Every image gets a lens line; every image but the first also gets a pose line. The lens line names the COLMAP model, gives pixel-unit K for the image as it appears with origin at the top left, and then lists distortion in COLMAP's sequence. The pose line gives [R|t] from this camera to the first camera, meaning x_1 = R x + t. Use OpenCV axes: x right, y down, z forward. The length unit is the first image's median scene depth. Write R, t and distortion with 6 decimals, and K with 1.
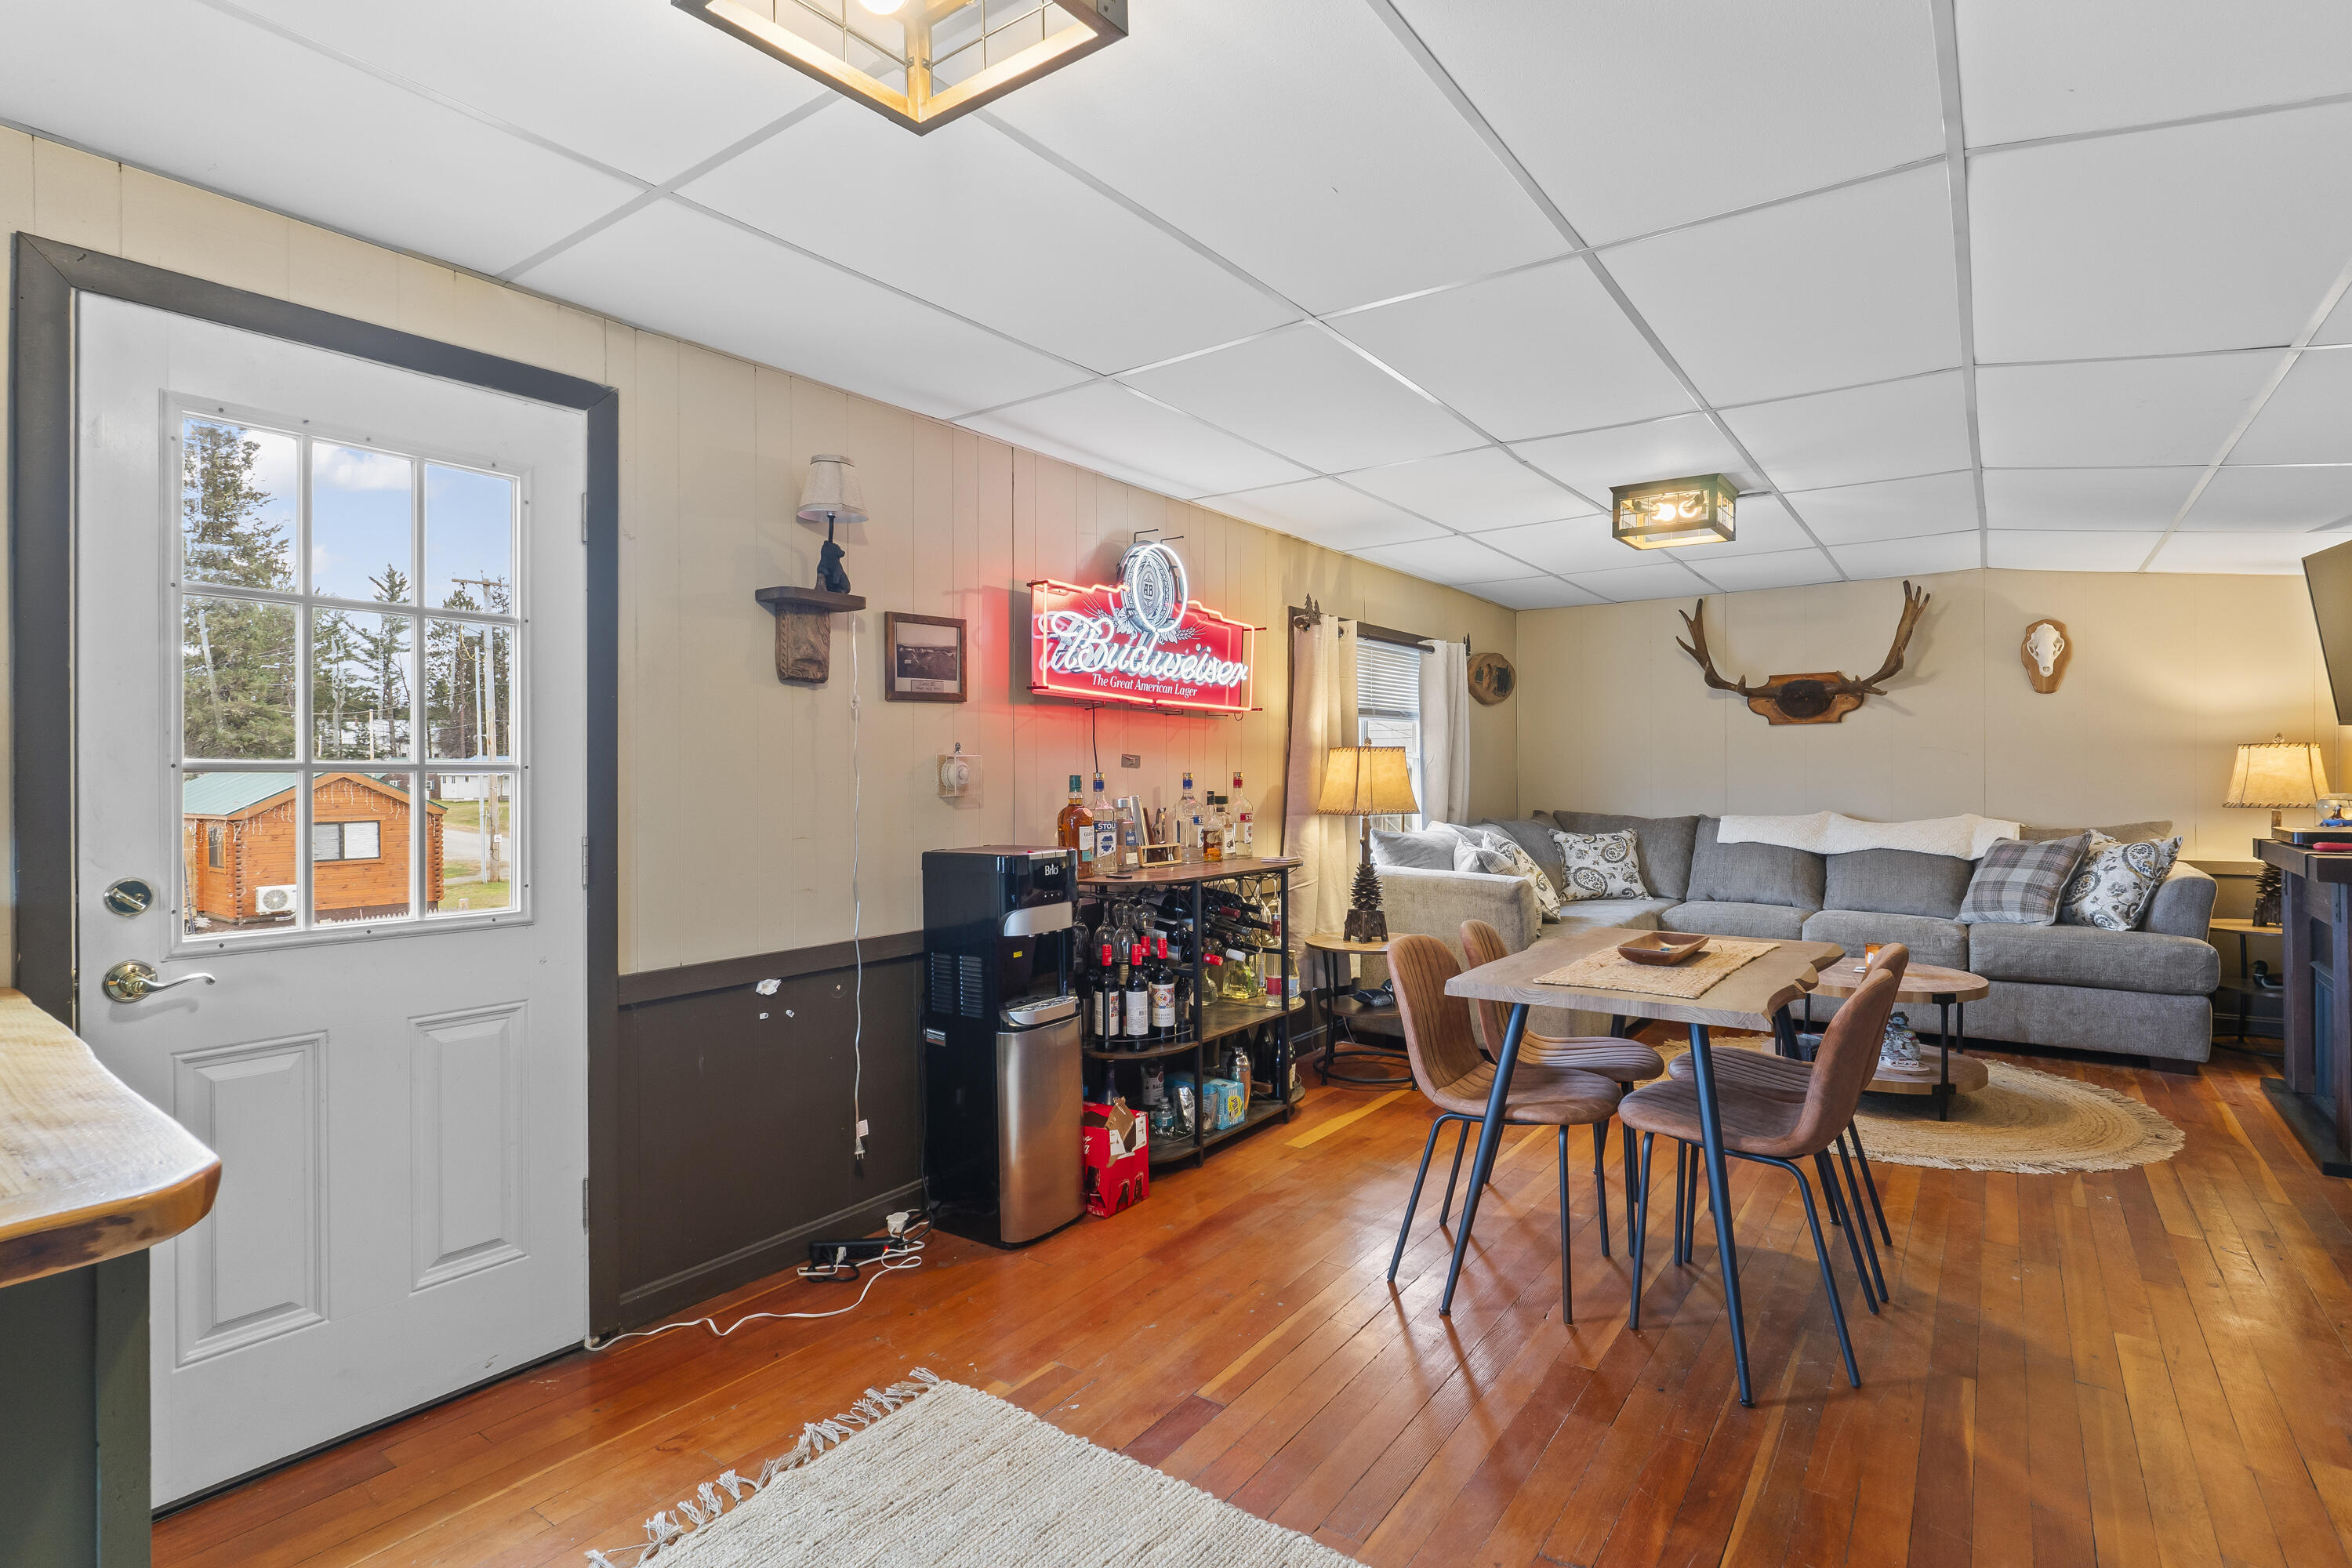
lens RADIAL K [[1157.5, 0, 1178.9], [0, 1157.5, 782.2], [0, 0, 1]] dist [0.003419, -0.000473]
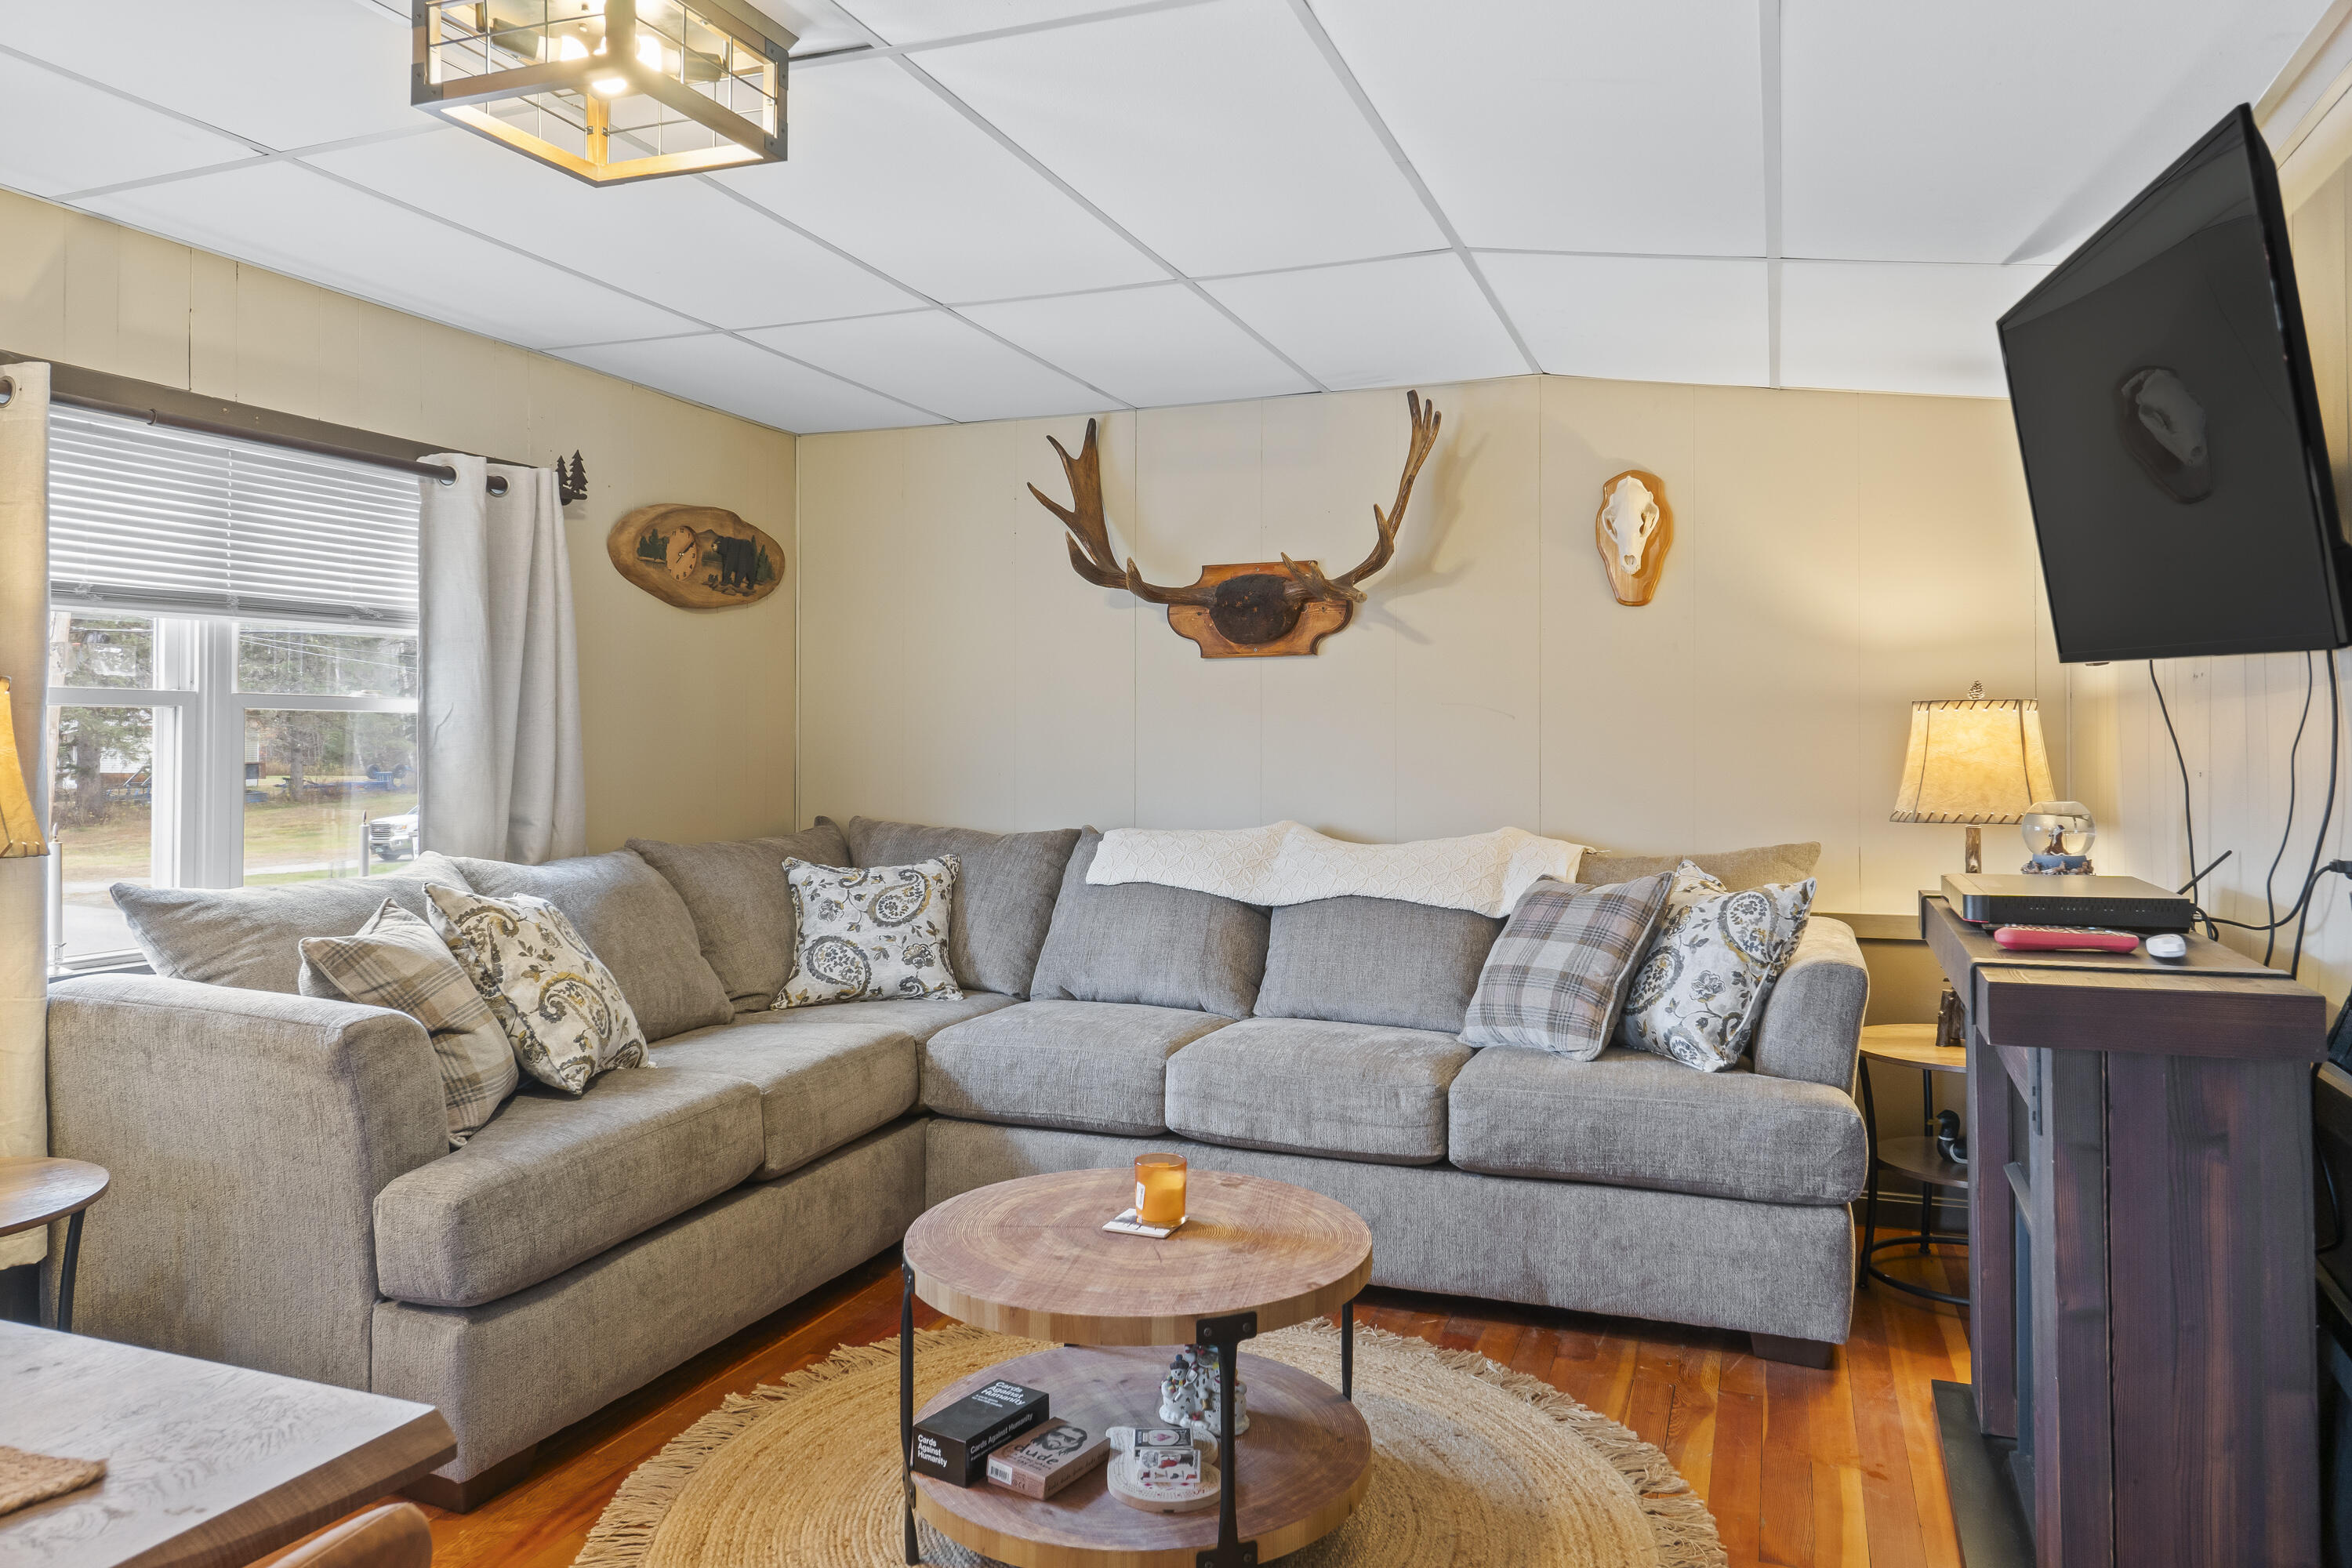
lens RADIAL K [[1579.1, 0, 1181.6], [0, 1579.1, 729.7], [0, 0, 1]] dist [0.007196, 0.004589]
pose [[0.967374, 0.008926, 0.253196, 0.405198], [-0.005298, 0.999873, -0.015009, -0.007128], [-0.253298, 0.013178, 0.967299, 0.384352]]
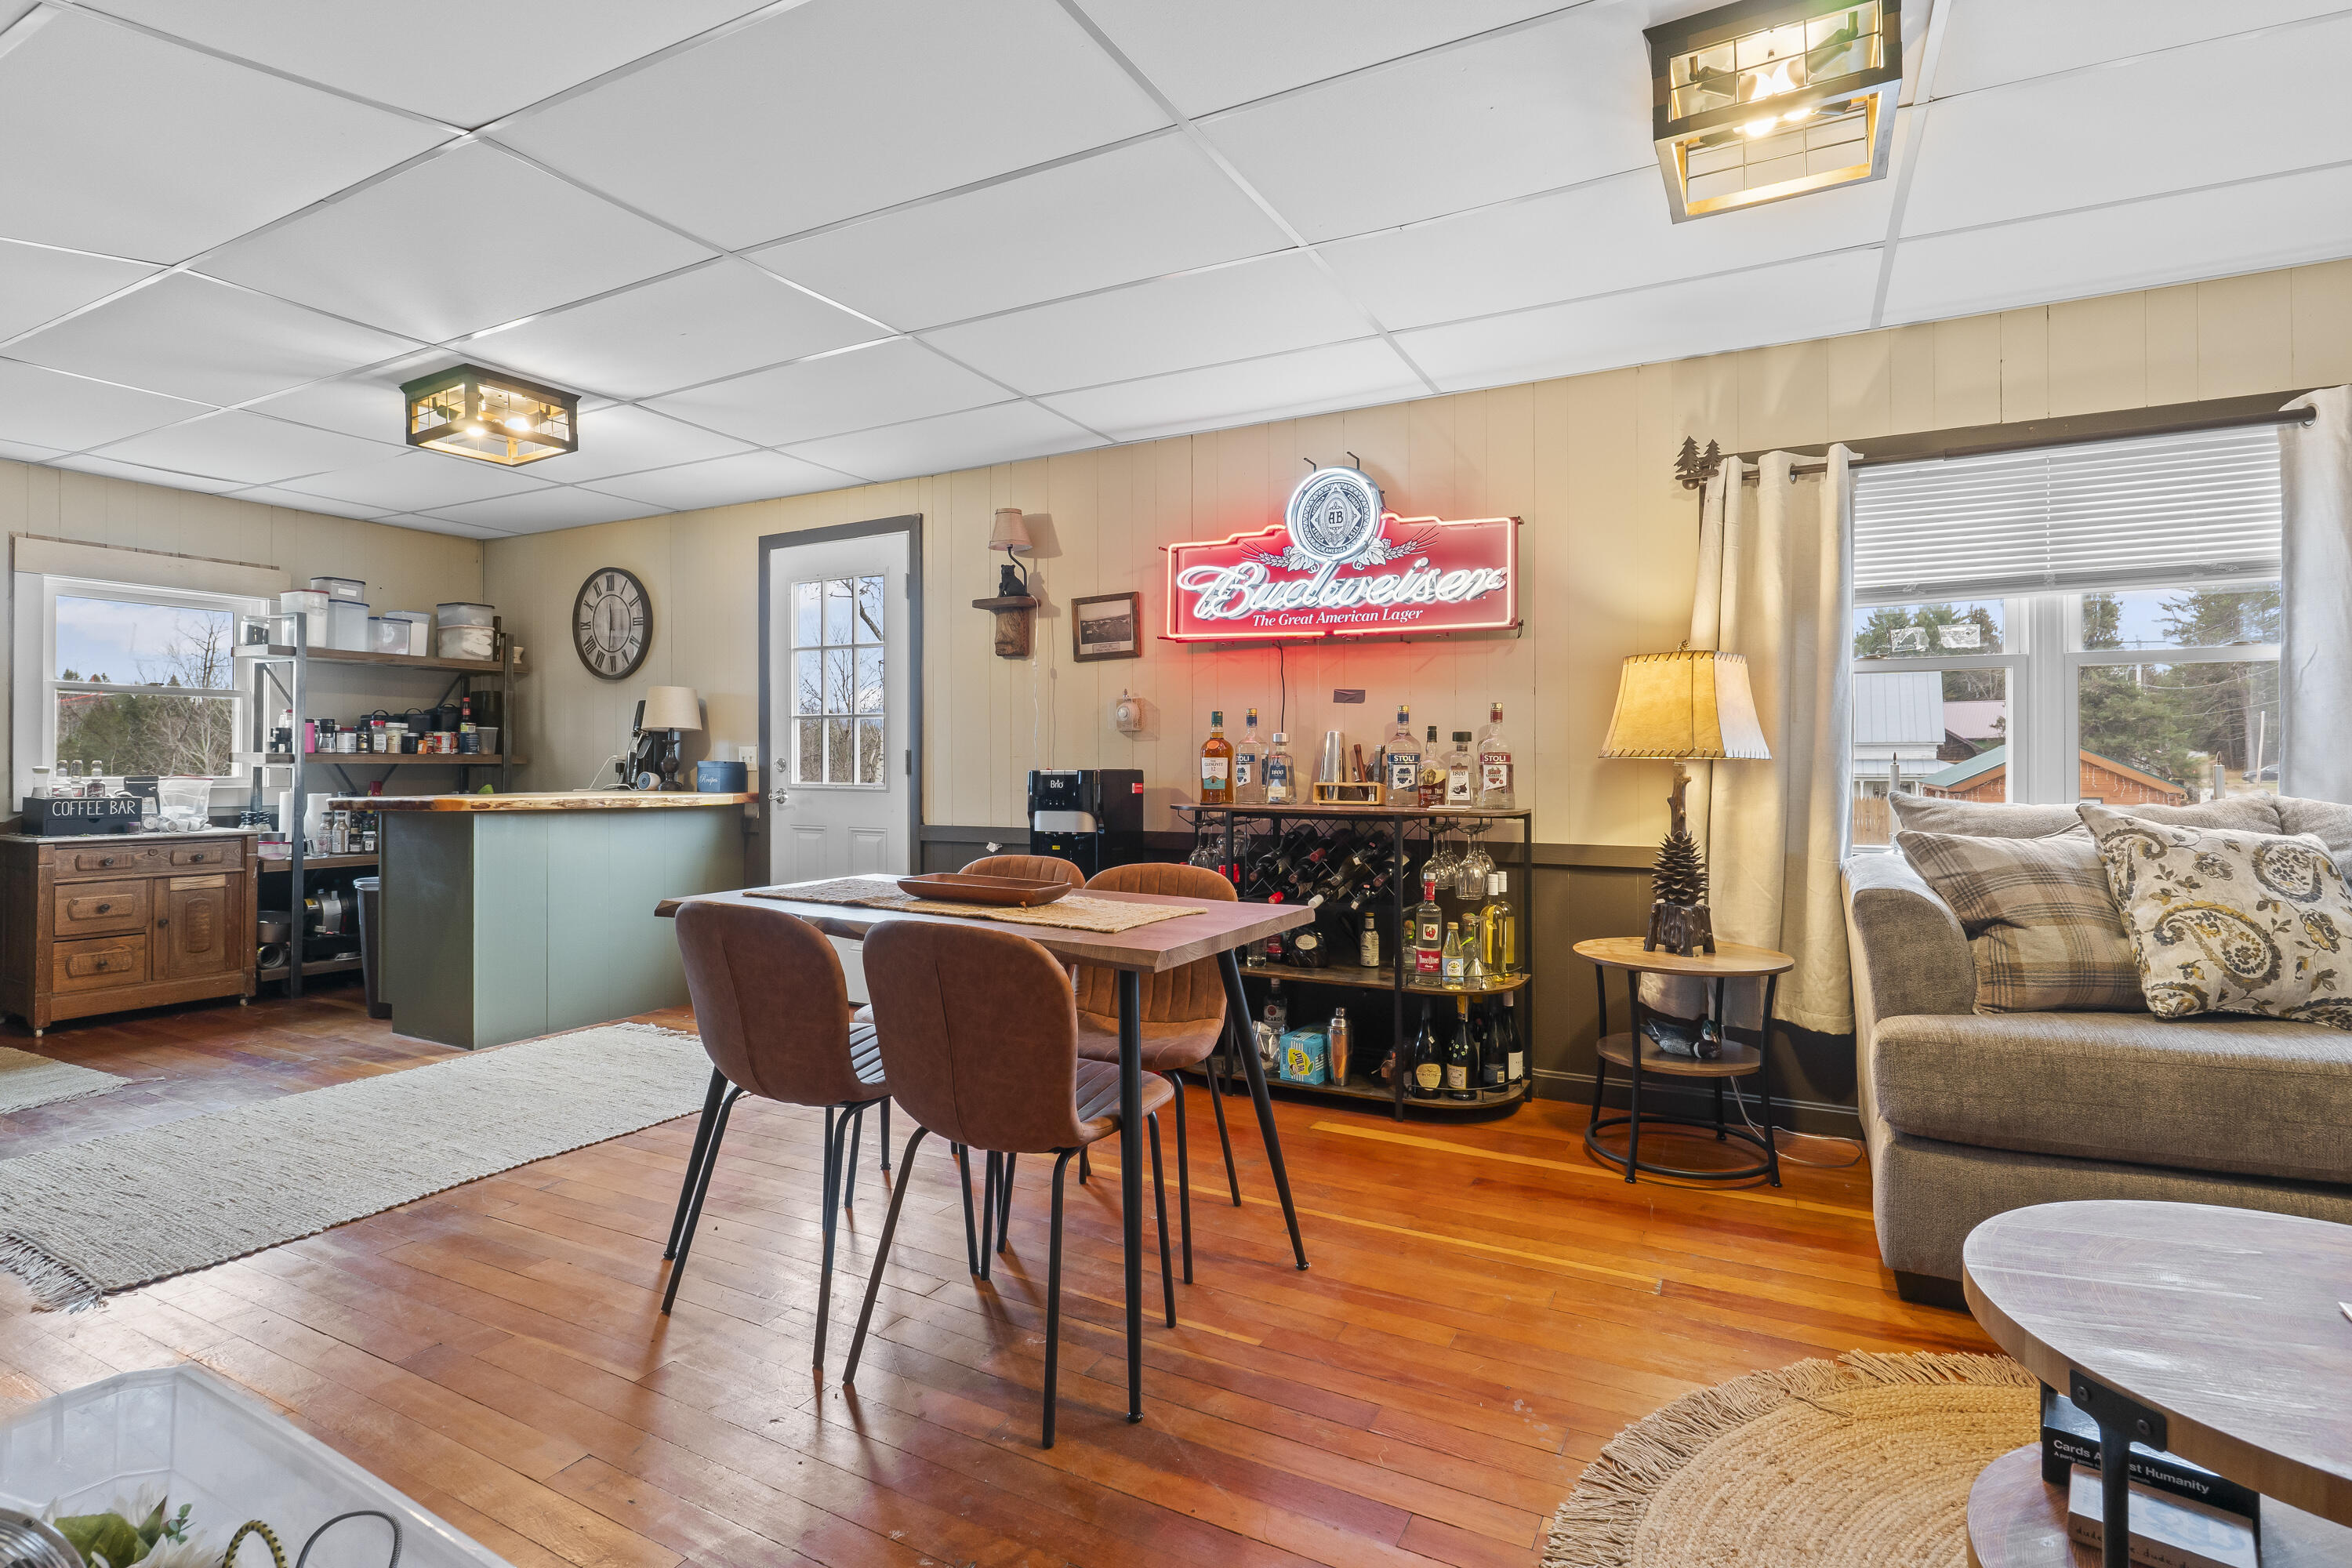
lens RADIAL K [[1157.5, 0, 1177.1], [0, 1157.5, 761.9], [0, 0, 1]] dist [0.003419, -0.000473]
pose [[0.126178, 0.005154, -0.991994, 0.730466], [-0.007697, 0.999961, 0.004216, 0.027573], [0.991978, 0.007103, 0.126213, 0.597954]]
